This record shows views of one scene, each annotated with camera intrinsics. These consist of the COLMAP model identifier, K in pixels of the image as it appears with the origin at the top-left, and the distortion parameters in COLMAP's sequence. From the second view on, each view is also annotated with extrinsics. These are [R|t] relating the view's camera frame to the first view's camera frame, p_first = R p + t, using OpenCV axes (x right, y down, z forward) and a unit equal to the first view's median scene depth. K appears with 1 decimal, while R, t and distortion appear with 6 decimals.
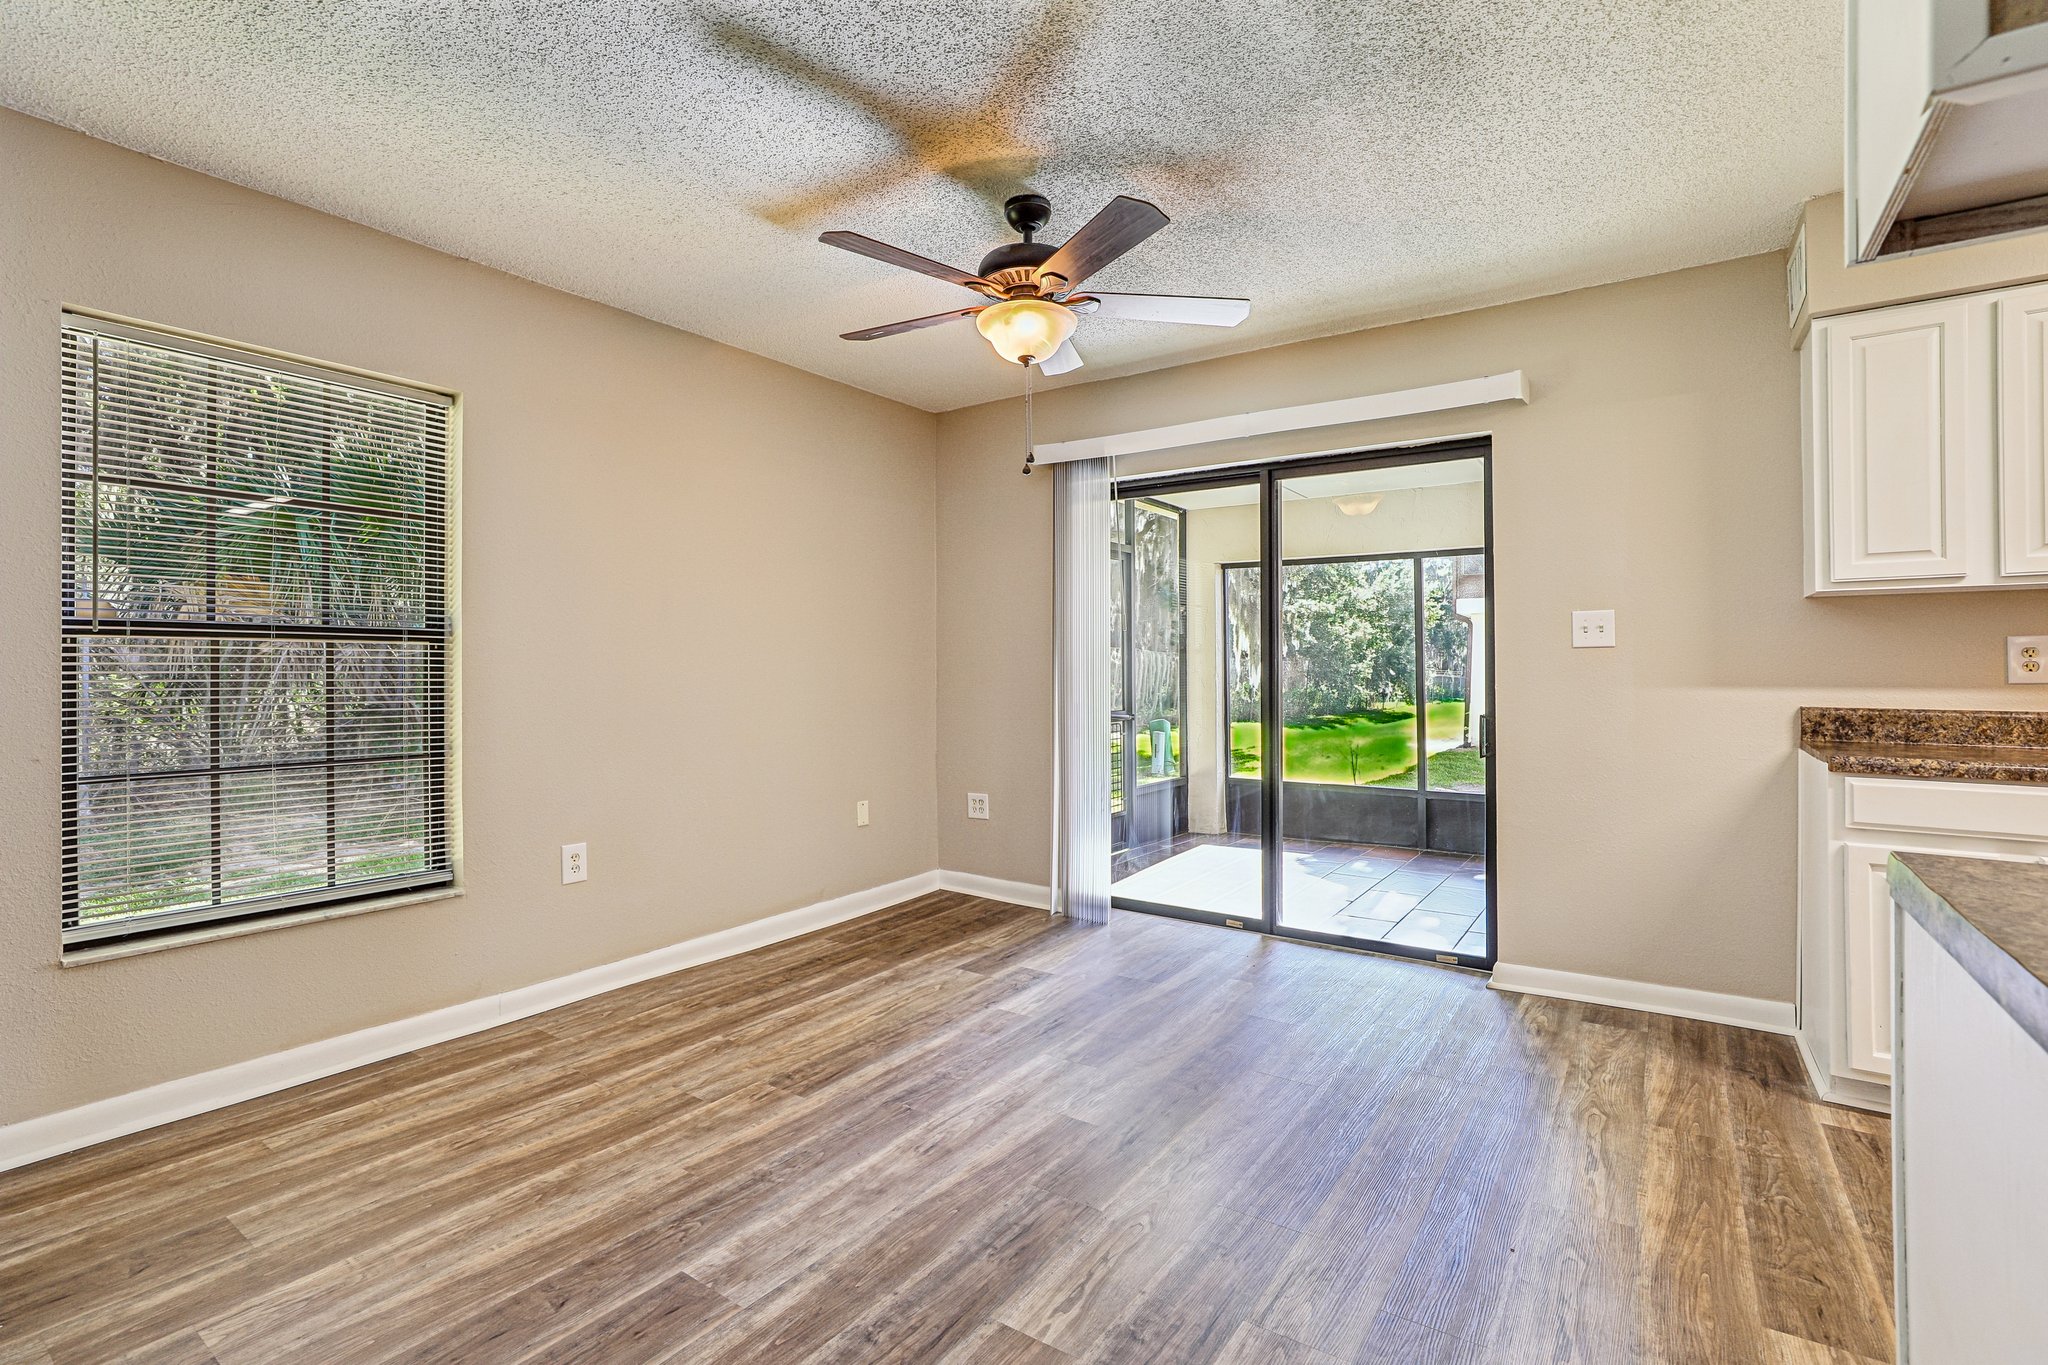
lens RADIAL K [[936.3, 0, 1025.0], [0, 936.3, 671.5], [0, 0, 1]] dist [-0.021123, 0.002201]
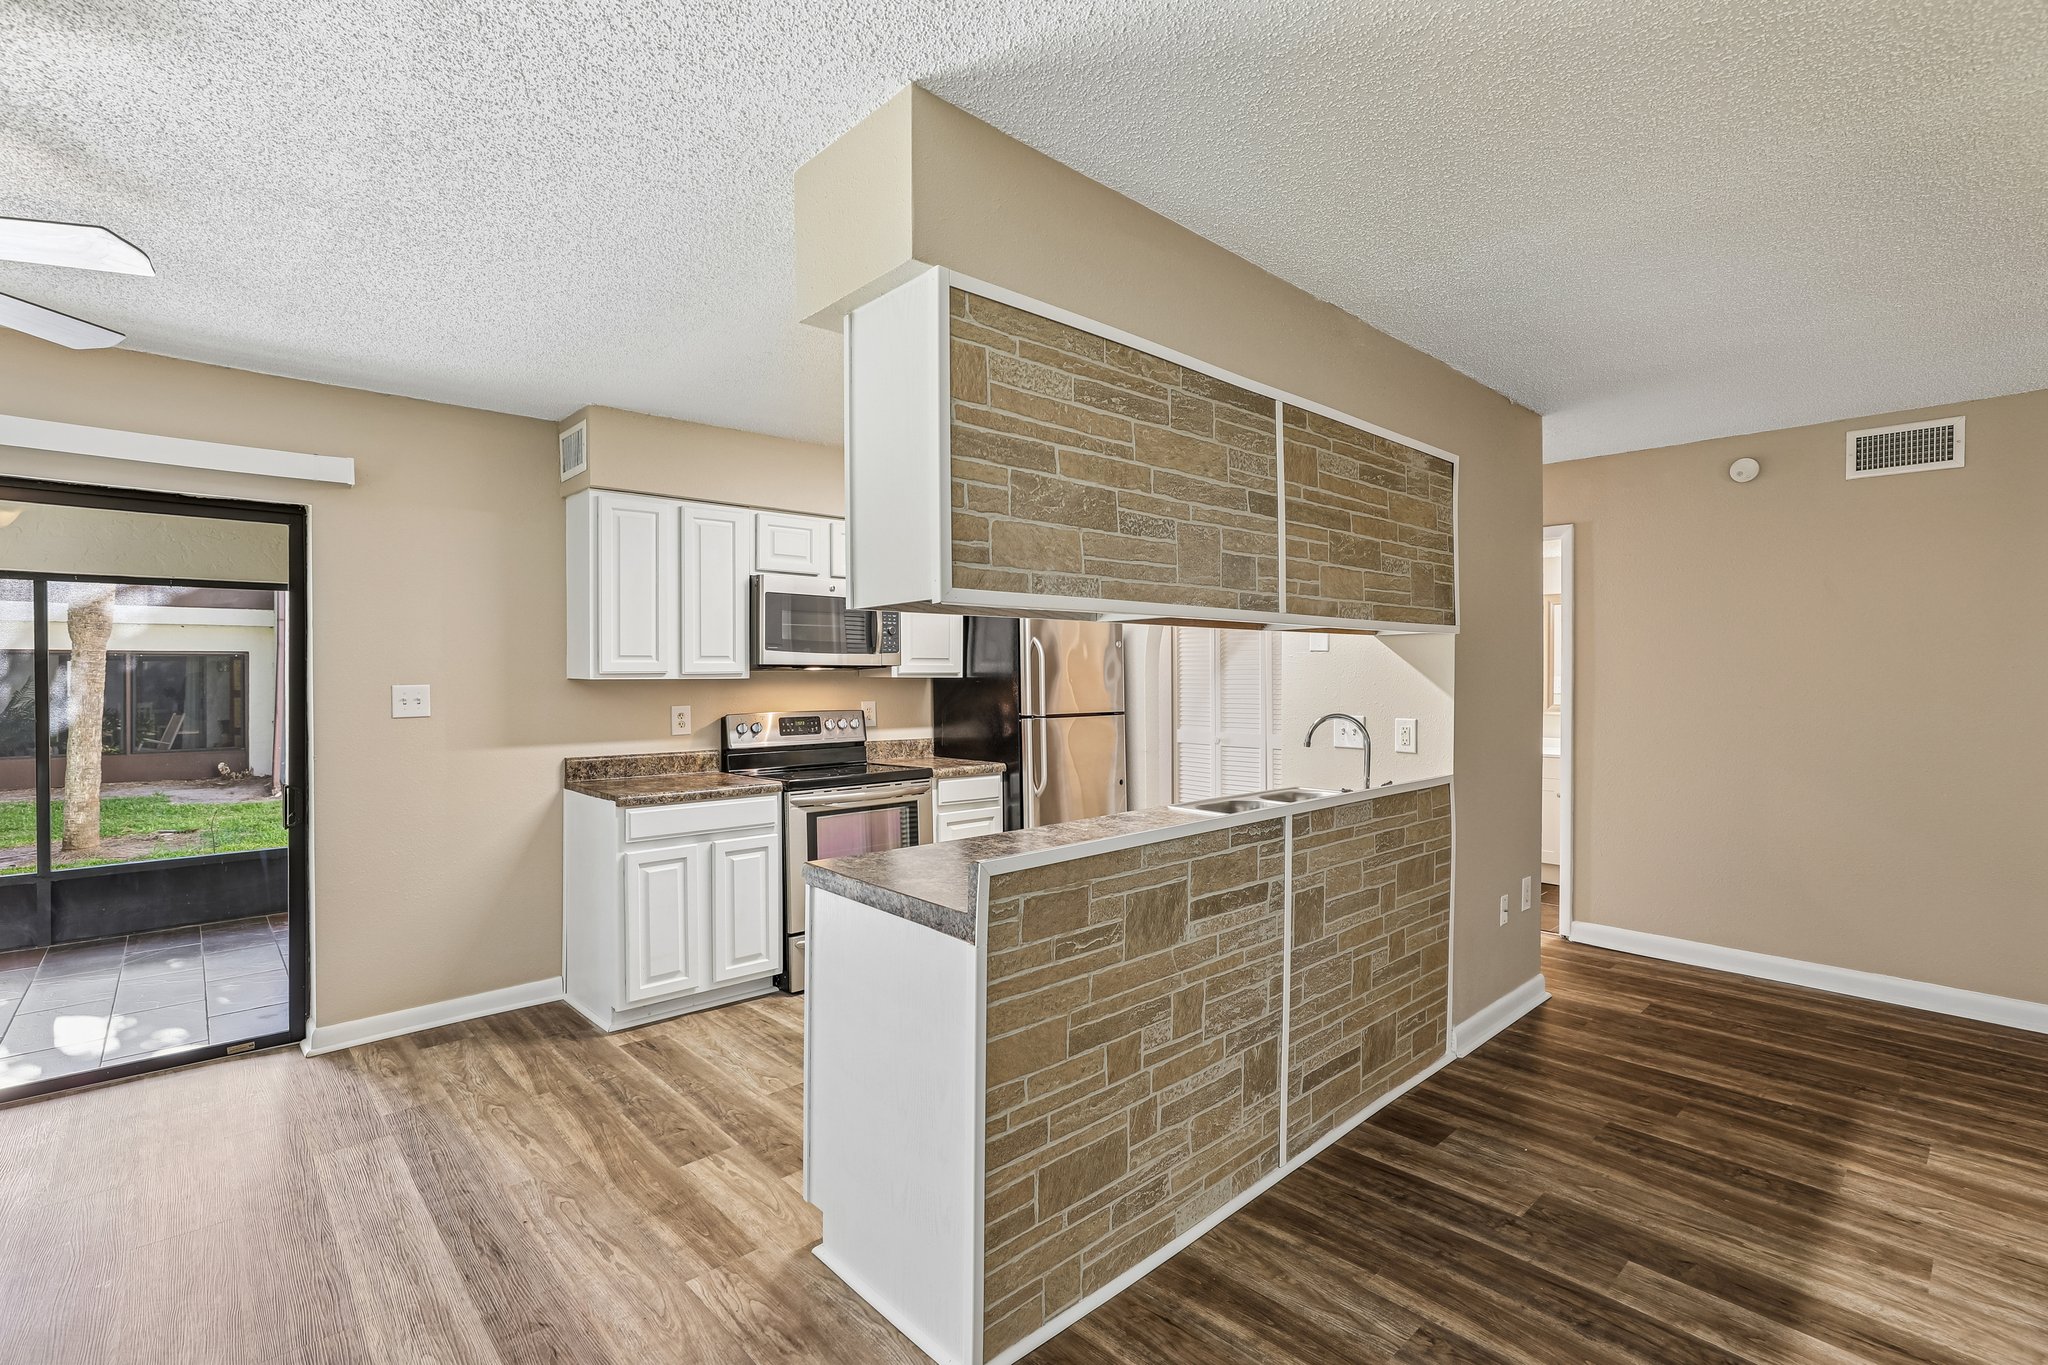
lens RADIAL K [[936.3, 0, 1038.1], [0, 936.3, 668.5], [0, 0, 1]] dist [-0.021123, 0.002201]
pose [[0.205397, 0.005870, 0.978661, -0.418985], [0.003073, 0.999973, -0.006643, -0.094119], [-0.978674, 0.004372, 0.205374, 0.026184]]
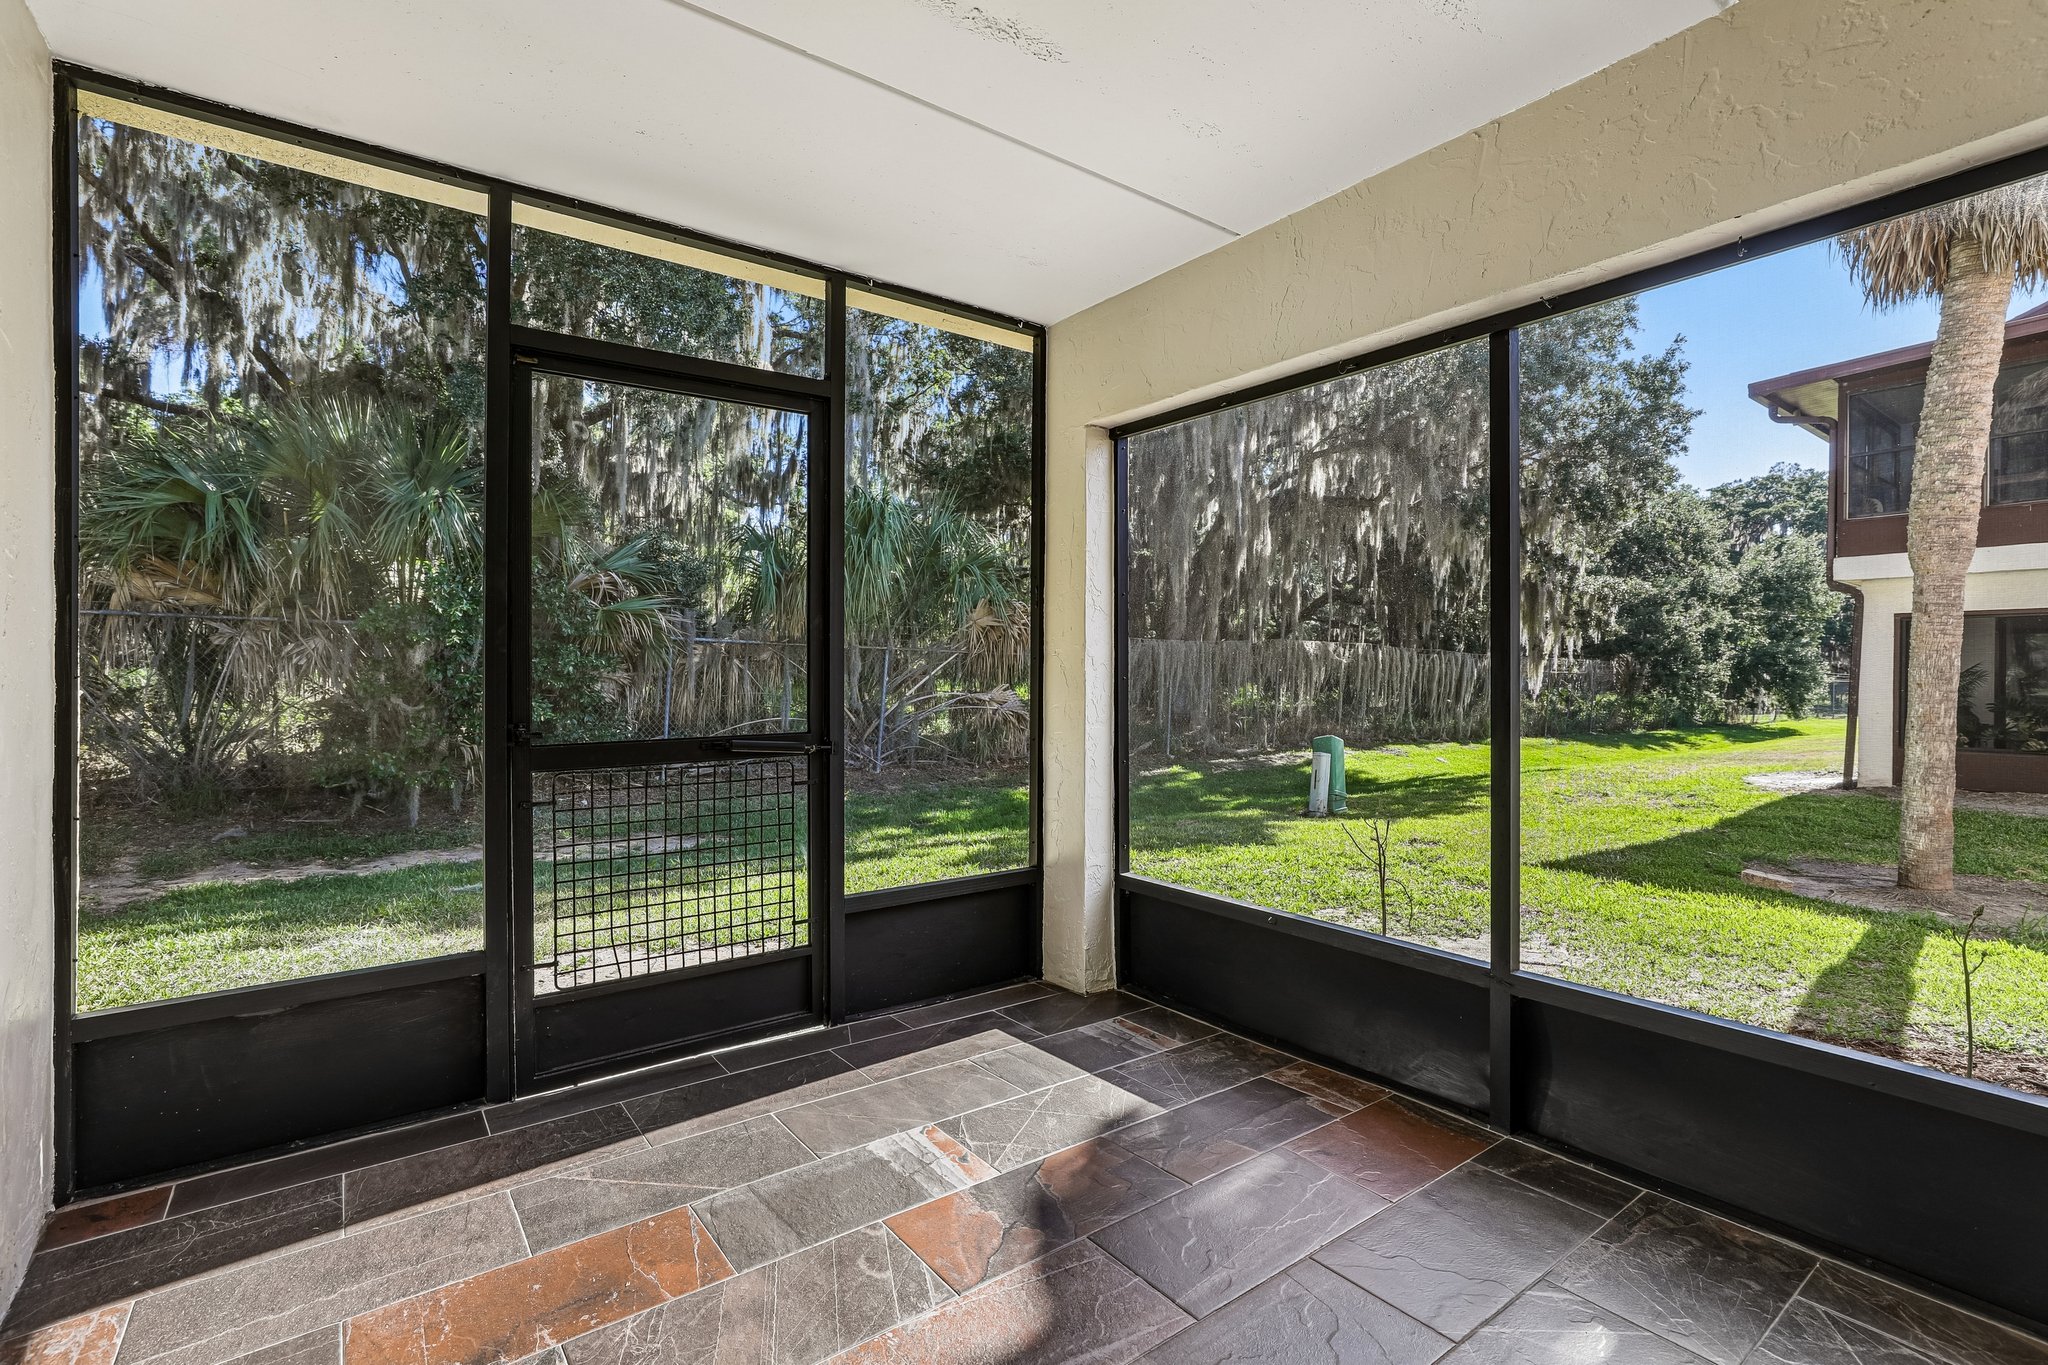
lens RADIAL K [[936.3, 0, 1018.2], [0, 936.3, 674.1], [0, 0, 1]] dist [-0.021123, 0.002201]
pose [[0.948151, 0.000667, -0.317820, 0.912136], [-0.001517, 0.999996, -0.002428, 0.040220], [0.317817, 0.002785, 0.948148, 1.507199]]
